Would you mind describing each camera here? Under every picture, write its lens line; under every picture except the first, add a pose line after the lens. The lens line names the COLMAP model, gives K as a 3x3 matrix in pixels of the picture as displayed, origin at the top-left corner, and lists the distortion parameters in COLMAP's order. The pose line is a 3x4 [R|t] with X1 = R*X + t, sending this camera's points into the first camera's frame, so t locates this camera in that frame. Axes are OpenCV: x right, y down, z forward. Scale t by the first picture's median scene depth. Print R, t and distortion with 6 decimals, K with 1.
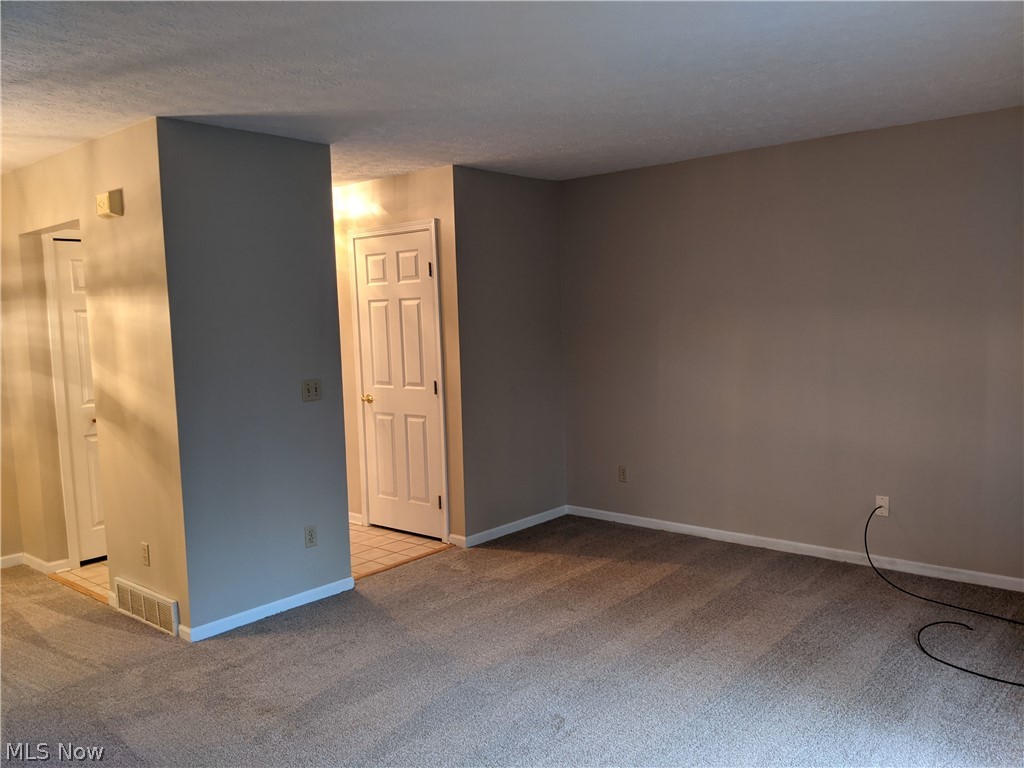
lens RADIAL K [[822.7, 0, 511.2], [0, 822.7, 388.8], [0, 0, 1]] dist [0.078245, -0.108996]
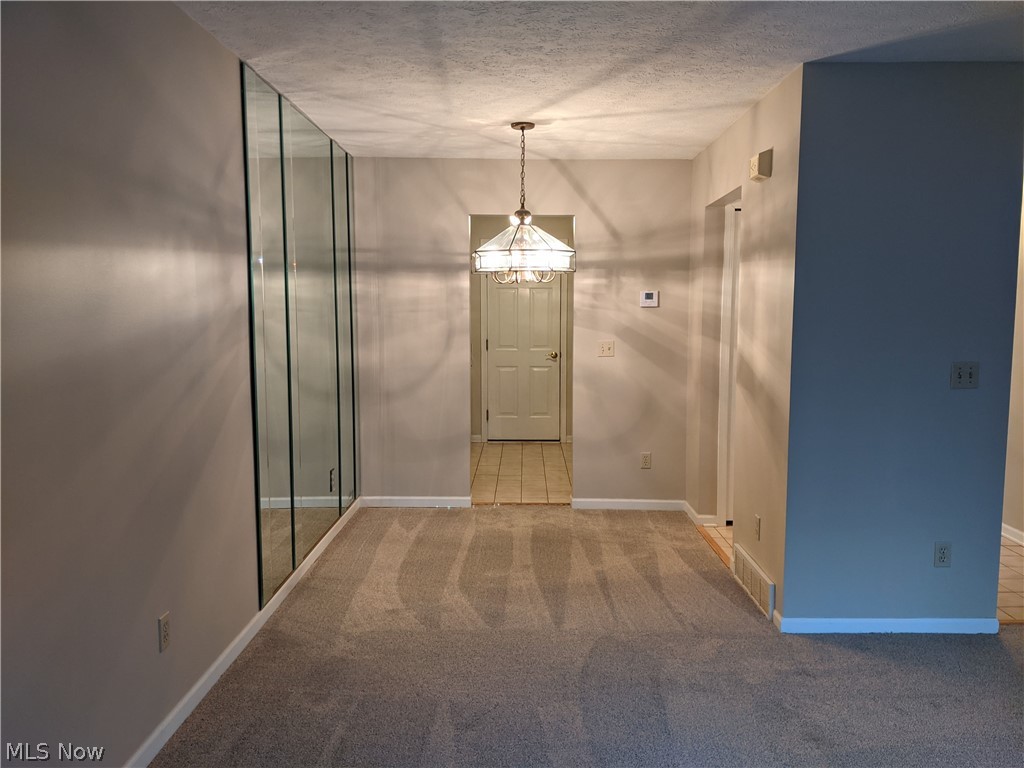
lens RADIAL K [[822.7, 0, 510.2], [0, 822.7, 383.5], [0, 0, 1]] dist [0.078245, -0.108996]
pose [[0.657676, 0.101307, -0.746458, 0.075306], [-0.087458, 0.994483, 0.057913, 0.000954], [0.748207, 0.027196, 0.662908, 0.138003]]
